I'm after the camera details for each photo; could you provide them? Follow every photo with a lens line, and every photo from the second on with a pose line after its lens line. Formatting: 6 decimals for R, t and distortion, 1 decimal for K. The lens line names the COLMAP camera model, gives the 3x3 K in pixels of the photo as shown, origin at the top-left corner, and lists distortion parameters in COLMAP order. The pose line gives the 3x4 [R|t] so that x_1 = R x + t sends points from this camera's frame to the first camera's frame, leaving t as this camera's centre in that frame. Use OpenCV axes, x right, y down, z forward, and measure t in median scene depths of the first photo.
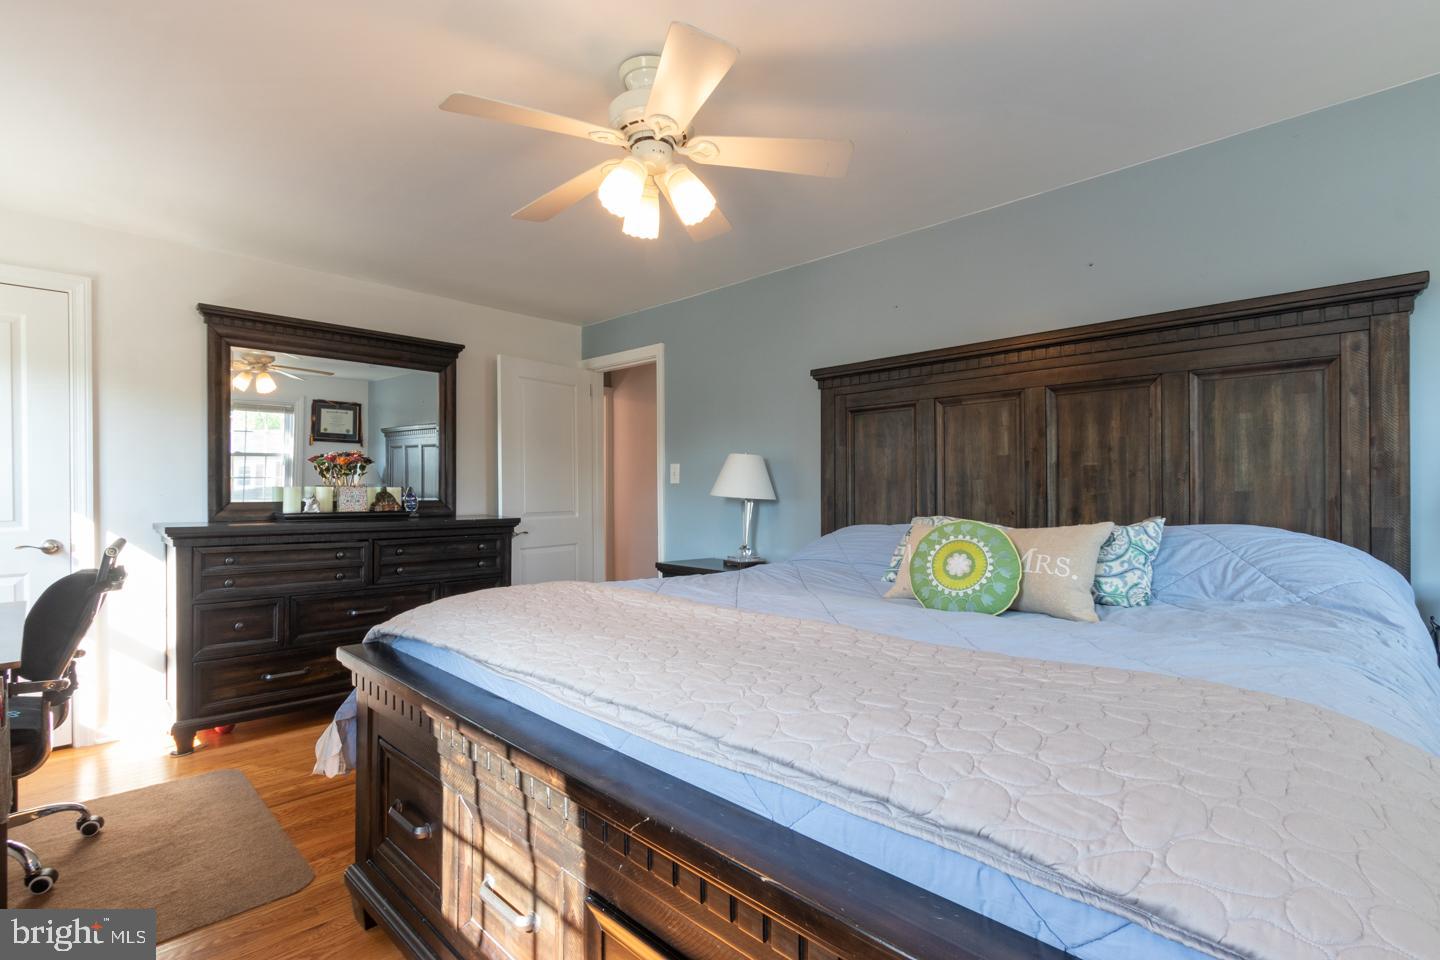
lens RADIAL K [[682.6, 0, 720.0], [0, 682.6, 480.0], [0, 0, 1]] dist [0.001194, 0.000534]
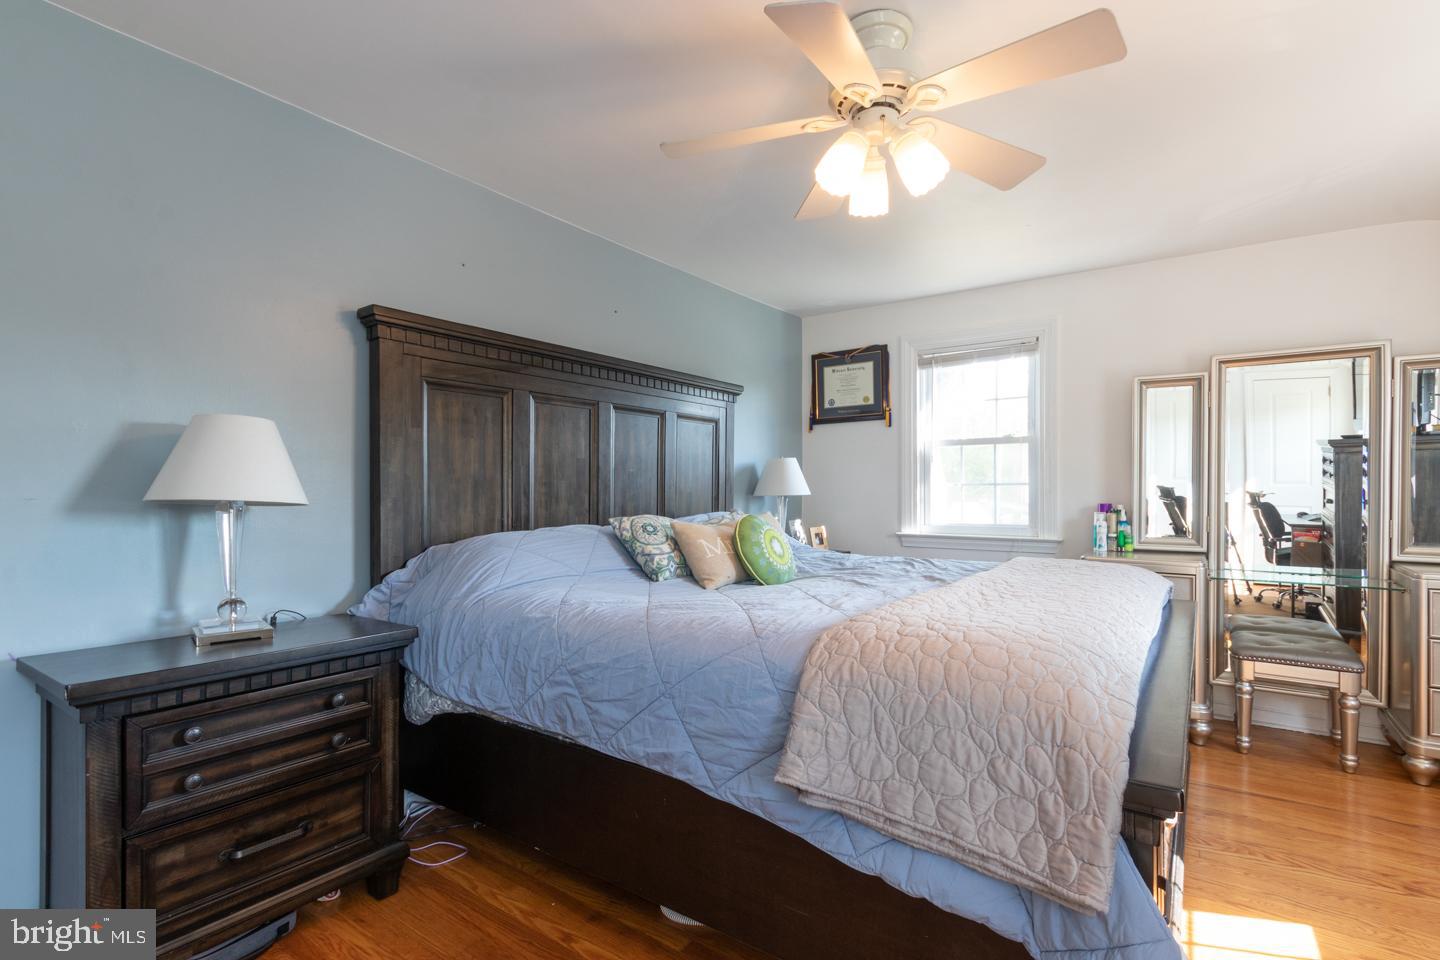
lens RADIAL K [[682.6, 0, 720.0], [0, 682.6, 480.0], [0, 0, 1]] dist [0.001194, 0.000534]
pose [[-0.173967, 0.011896, 0.984680, -0.660529], [-0.023105, 0.999602, -0.016158, 0.010367], [-0.984480, -0.025562, -0.173623, 0.920950]]
